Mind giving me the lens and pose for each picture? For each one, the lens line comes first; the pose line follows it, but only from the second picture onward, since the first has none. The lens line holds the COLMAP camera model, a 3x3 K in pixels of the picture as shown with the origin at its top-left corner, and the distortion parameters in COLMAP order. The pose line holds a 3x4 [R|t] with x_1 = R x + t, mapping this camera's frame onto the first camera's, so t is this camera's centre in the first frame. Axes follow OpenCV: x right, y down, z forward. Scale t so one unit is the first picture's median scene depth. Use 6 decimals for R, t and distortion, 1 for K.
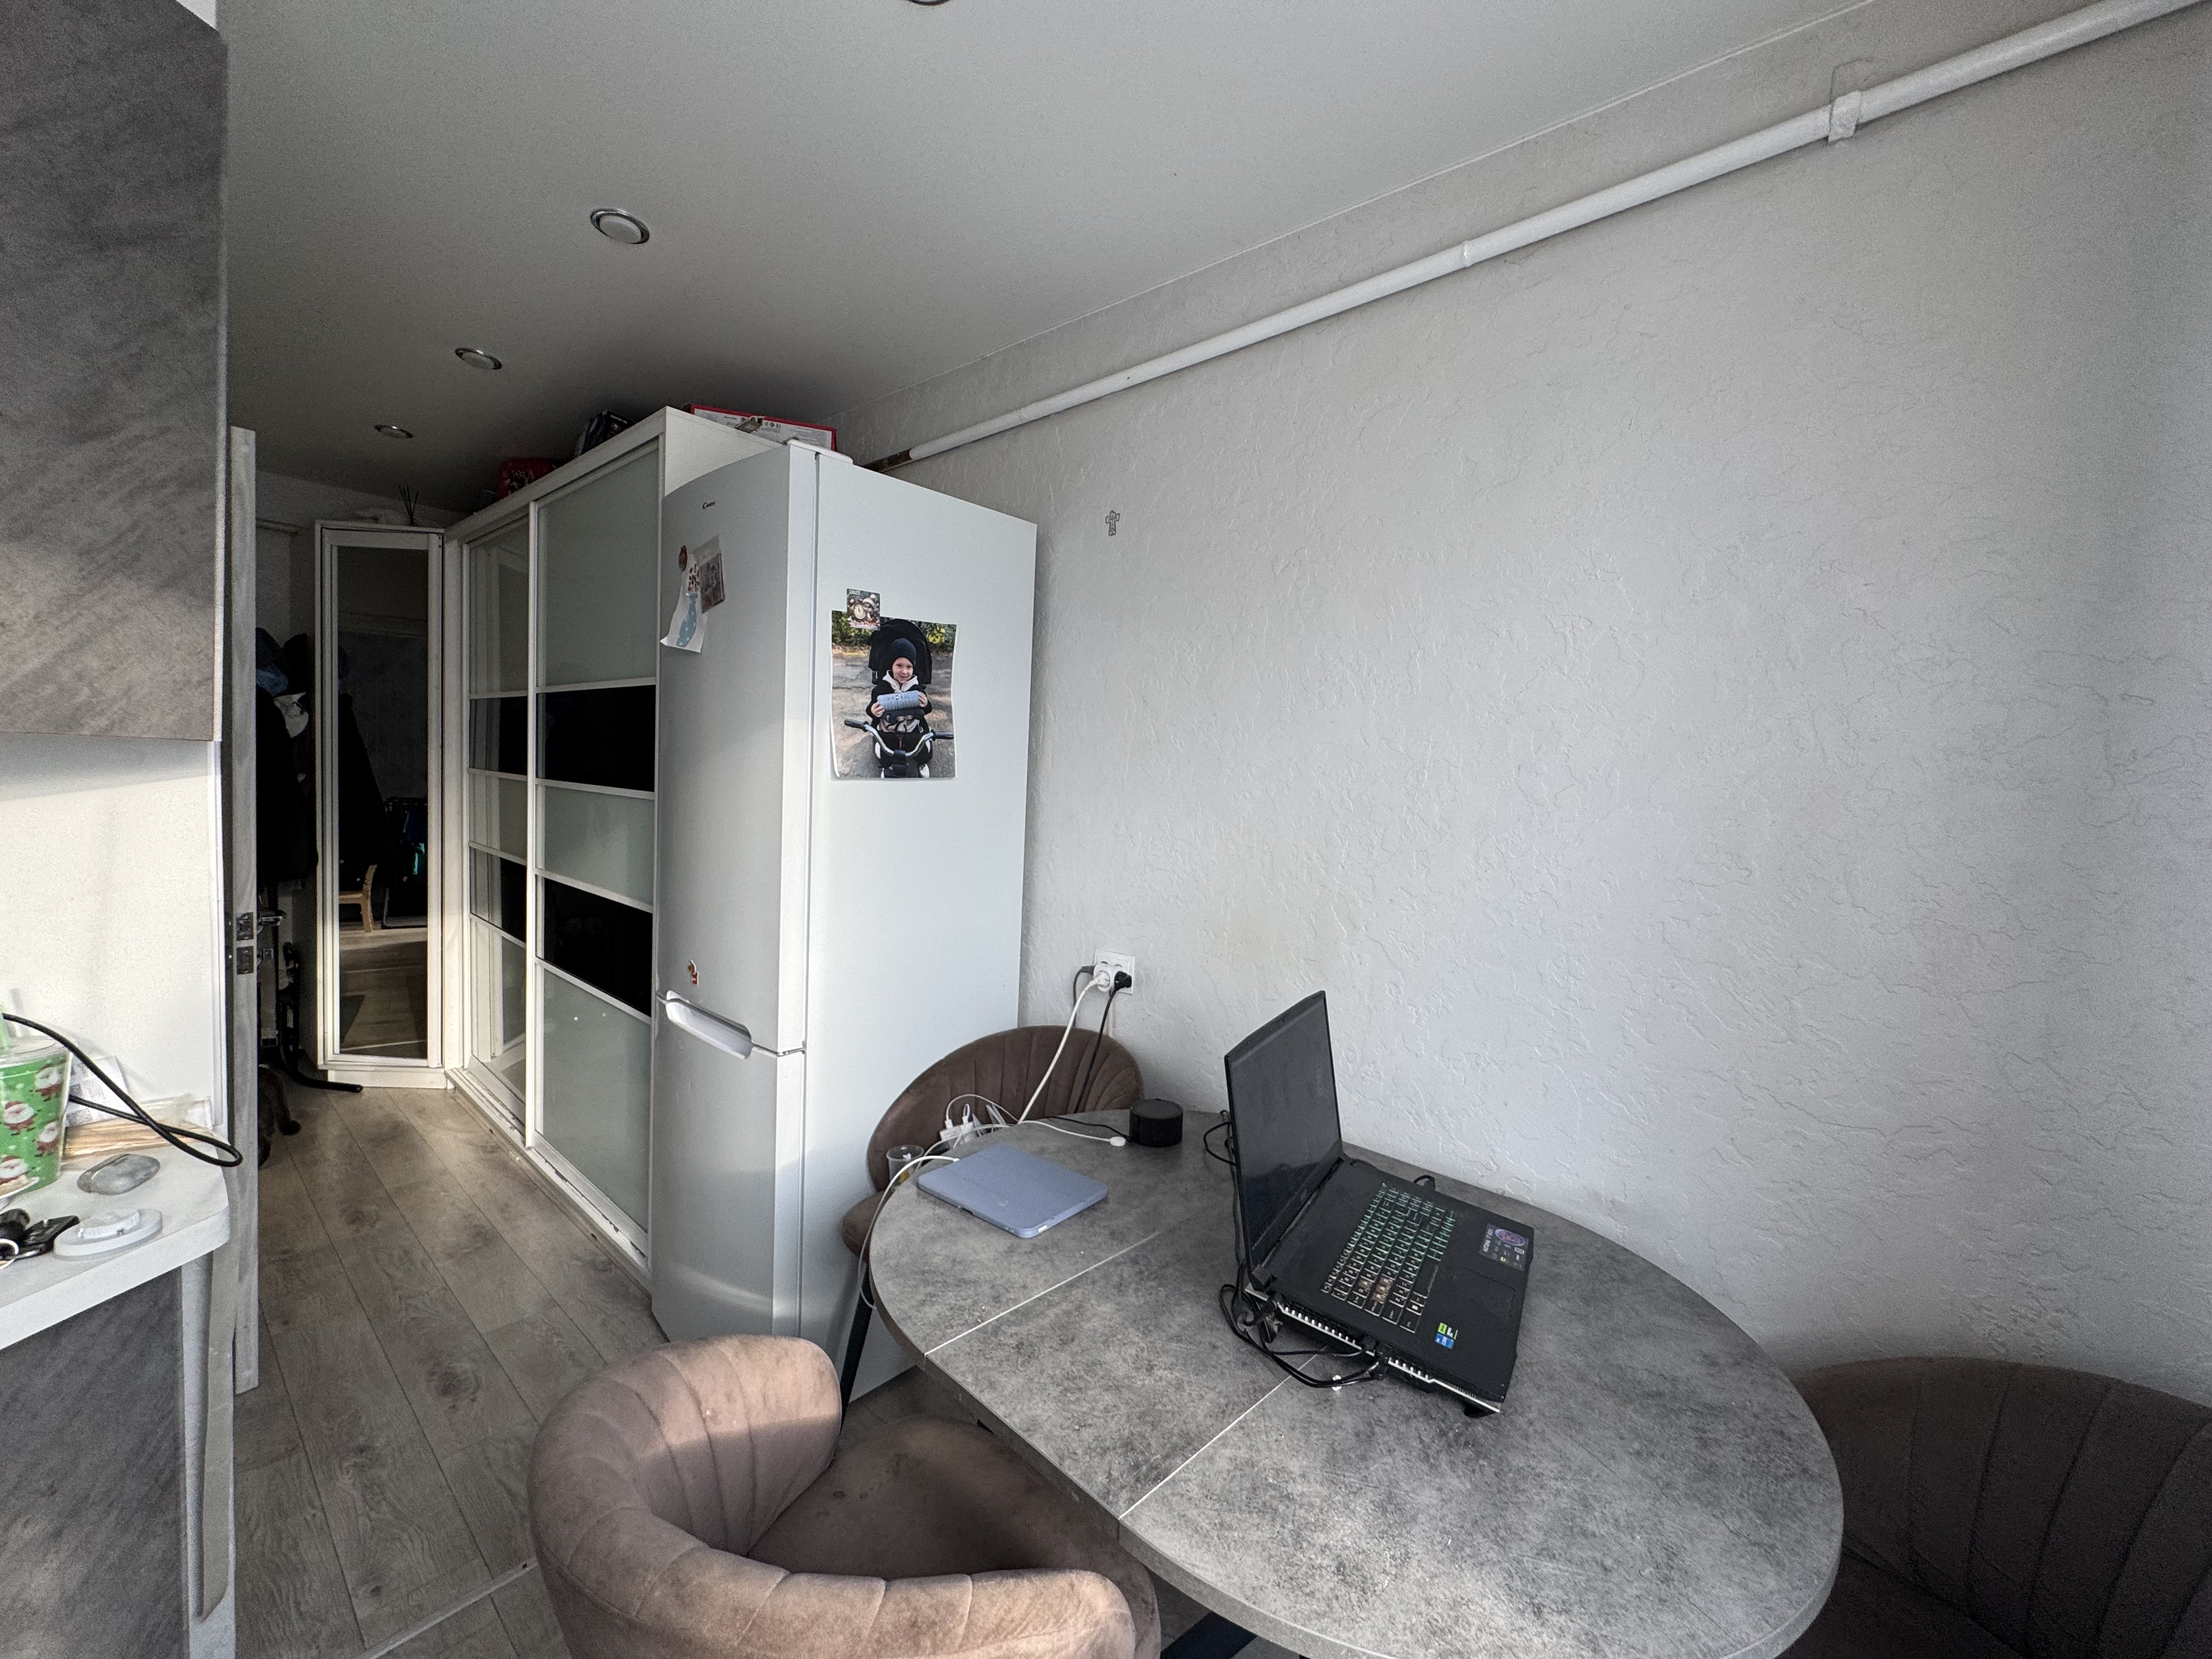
lens RADIAL K [[882.2, 0, 1107.5], [0, 882.2, 825.7], [0, 0, 1]] dist [-0.002910, 0.000539]
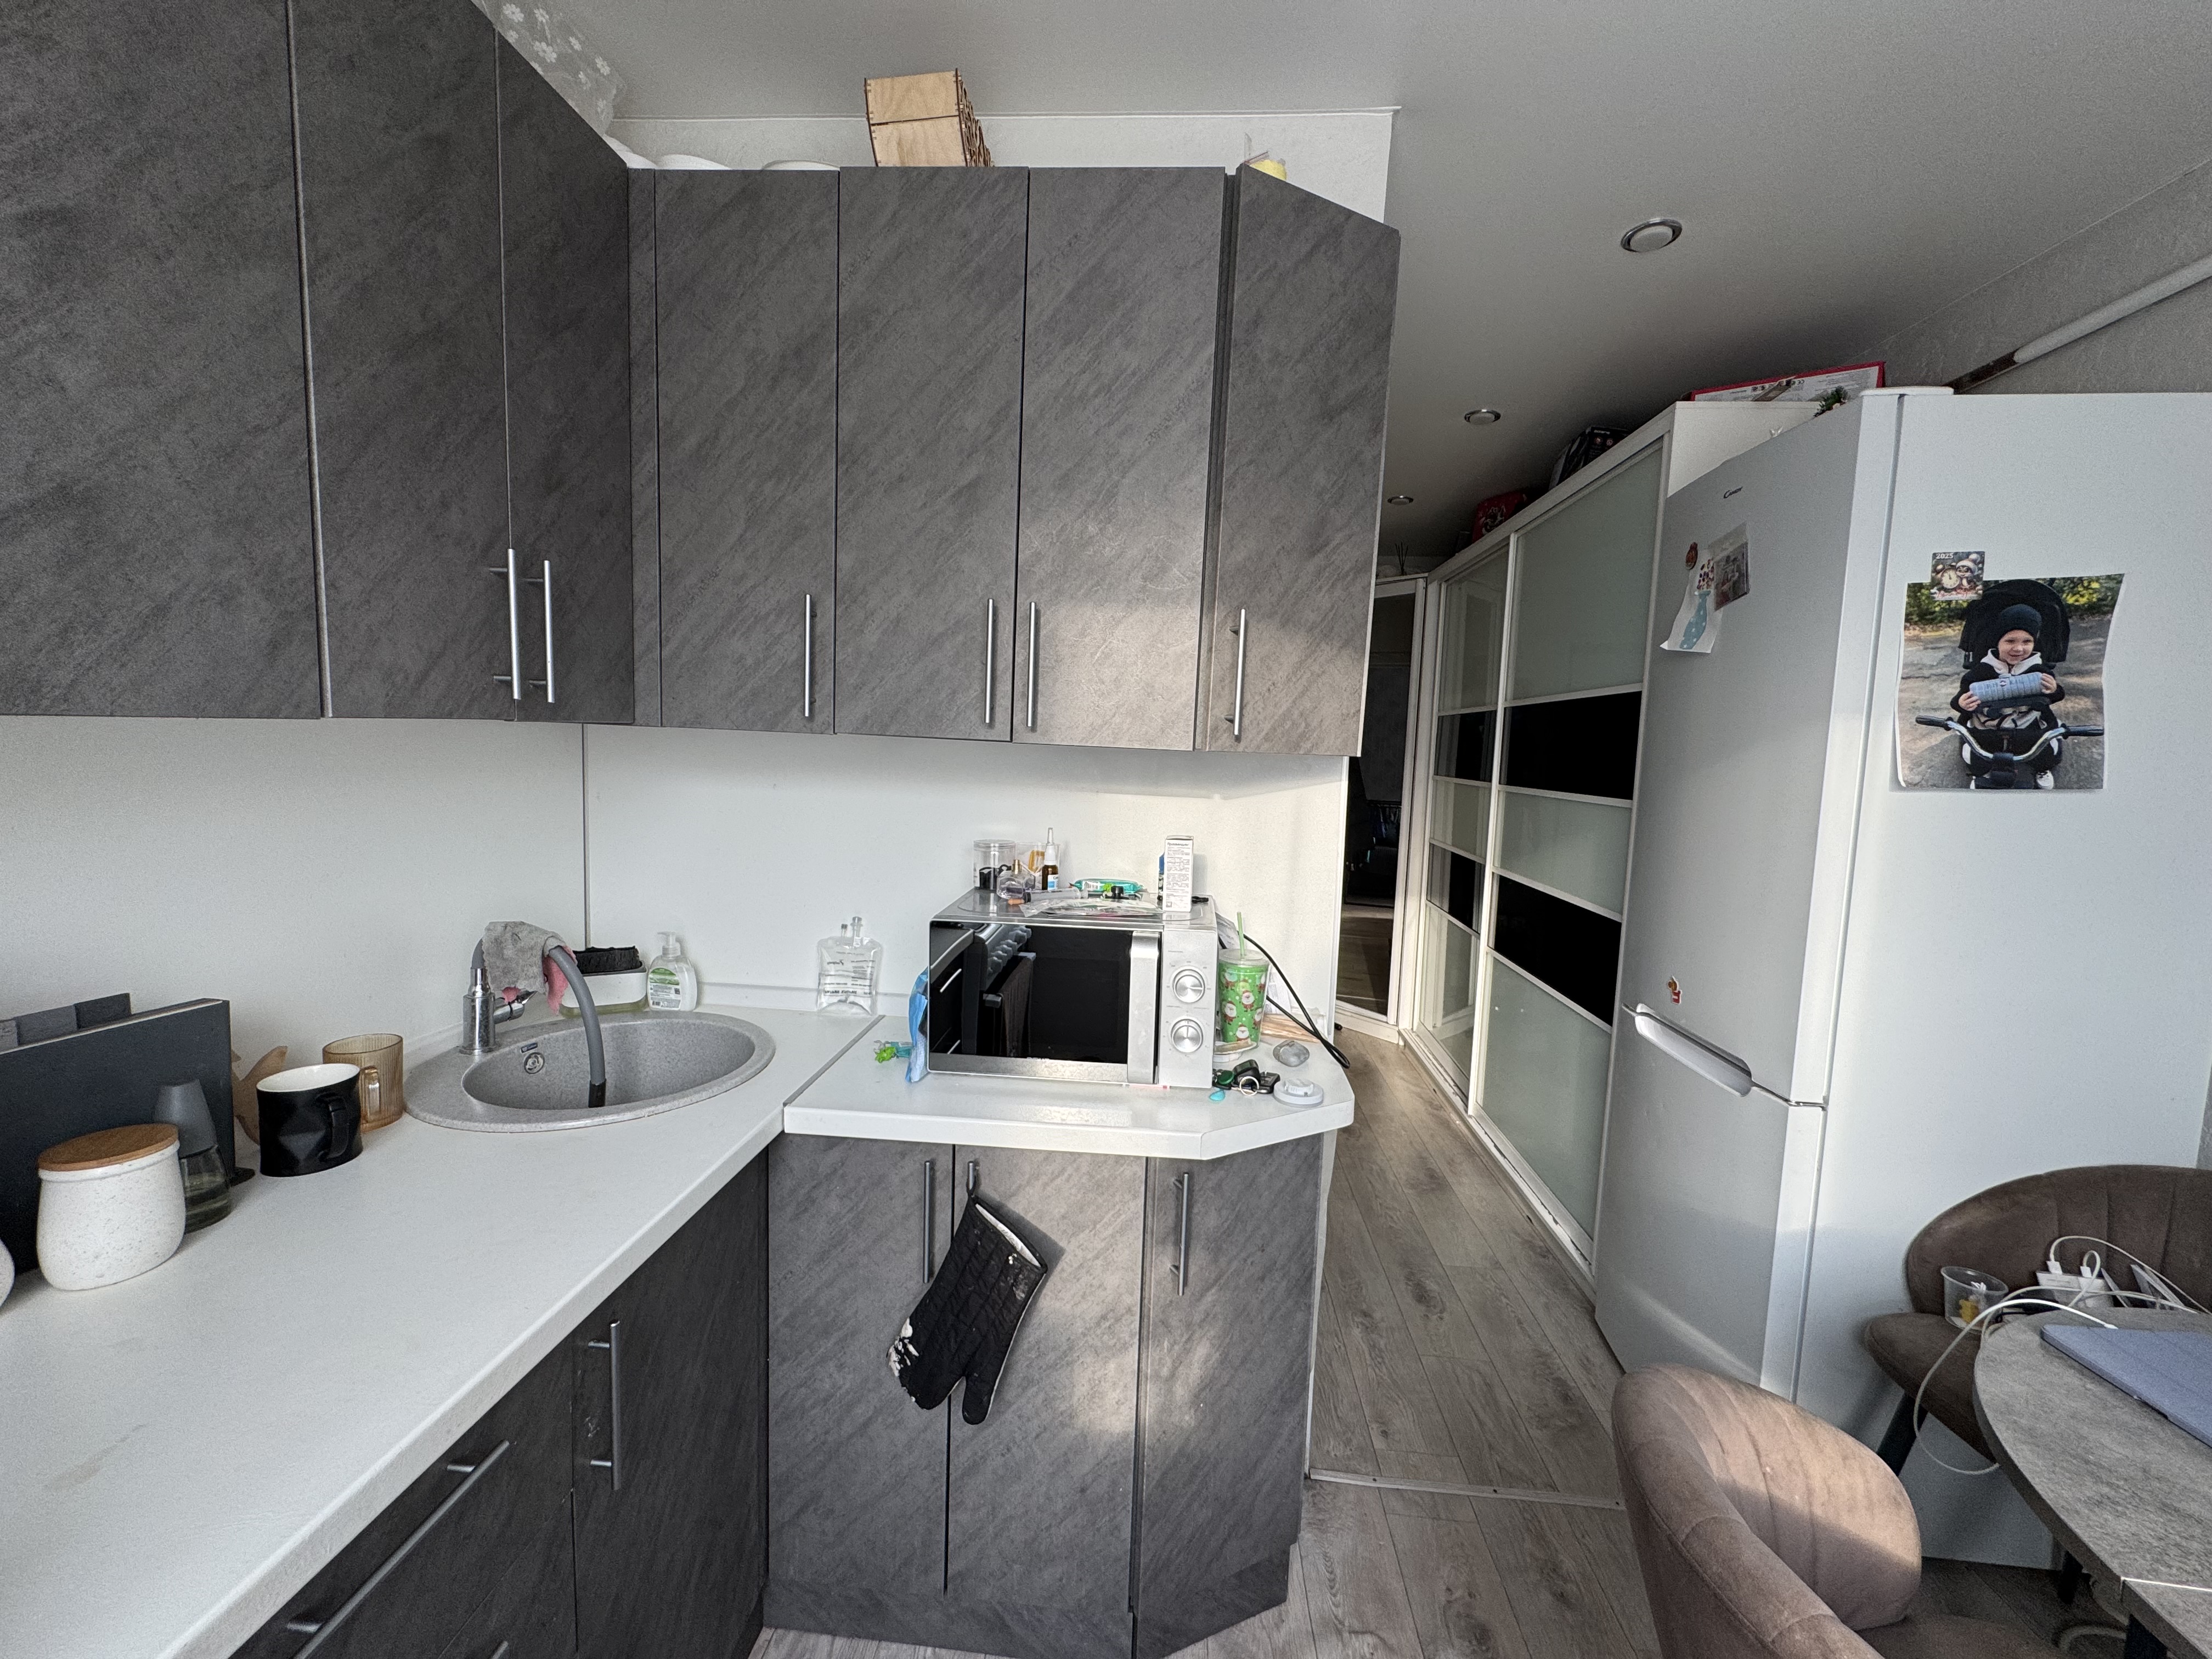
lens RADIAL K [[882.2, 0, 1108.7], [0, 882.2, 827.0], [0, 0, 1]] dist [-0.002910, 0.000539]
pose [[0.588791, 0.047366, -0.806896, -0.074926], [-0.052717, 0.998406, 0.020141, 0.003505], [0.806564, 0.030678, 0.590350, -0.067717]]
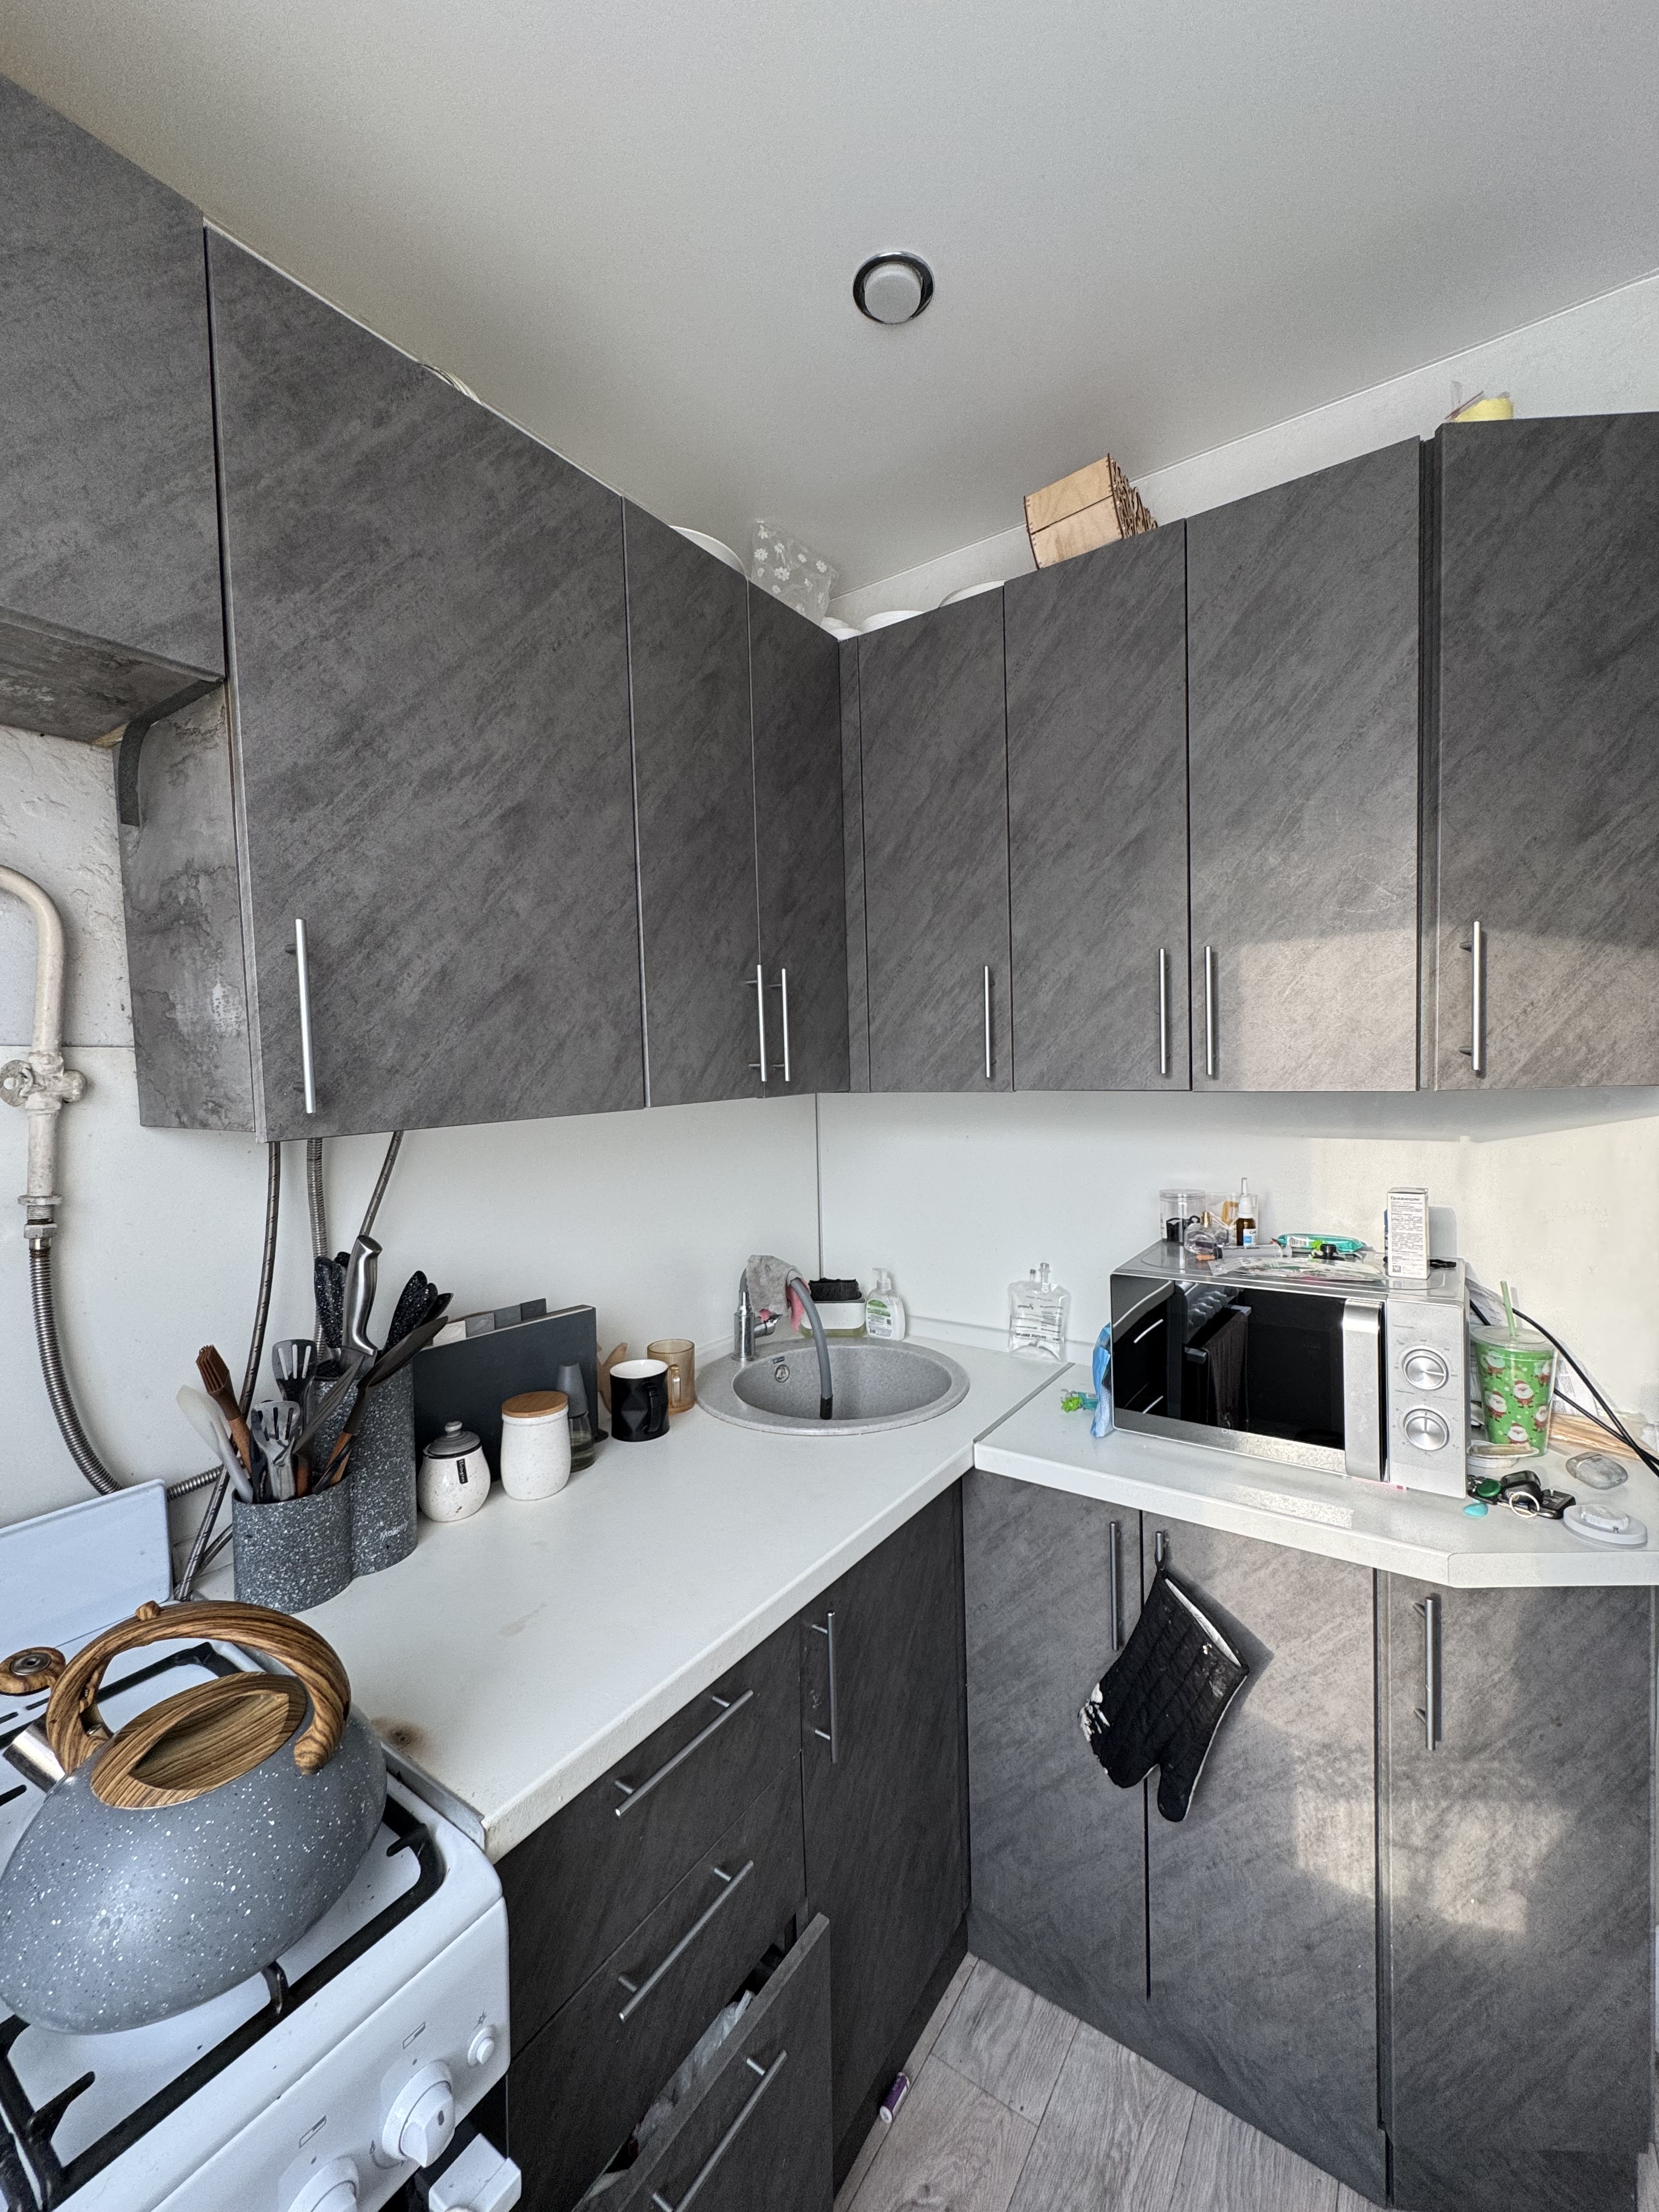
lens RADIAL K [[882.2, 0, 830.3], [0, 882.2, 1104.0], [0, 0, 1]] dist [-0.002910, 0.000539]
pose [[0.093306, -0.019066, -0.995455, -0.043109], [-0.025019, 0.999456, -0.021488, -0.014682], [0.995323, 0.026910, 0.092778, -0.054970]]
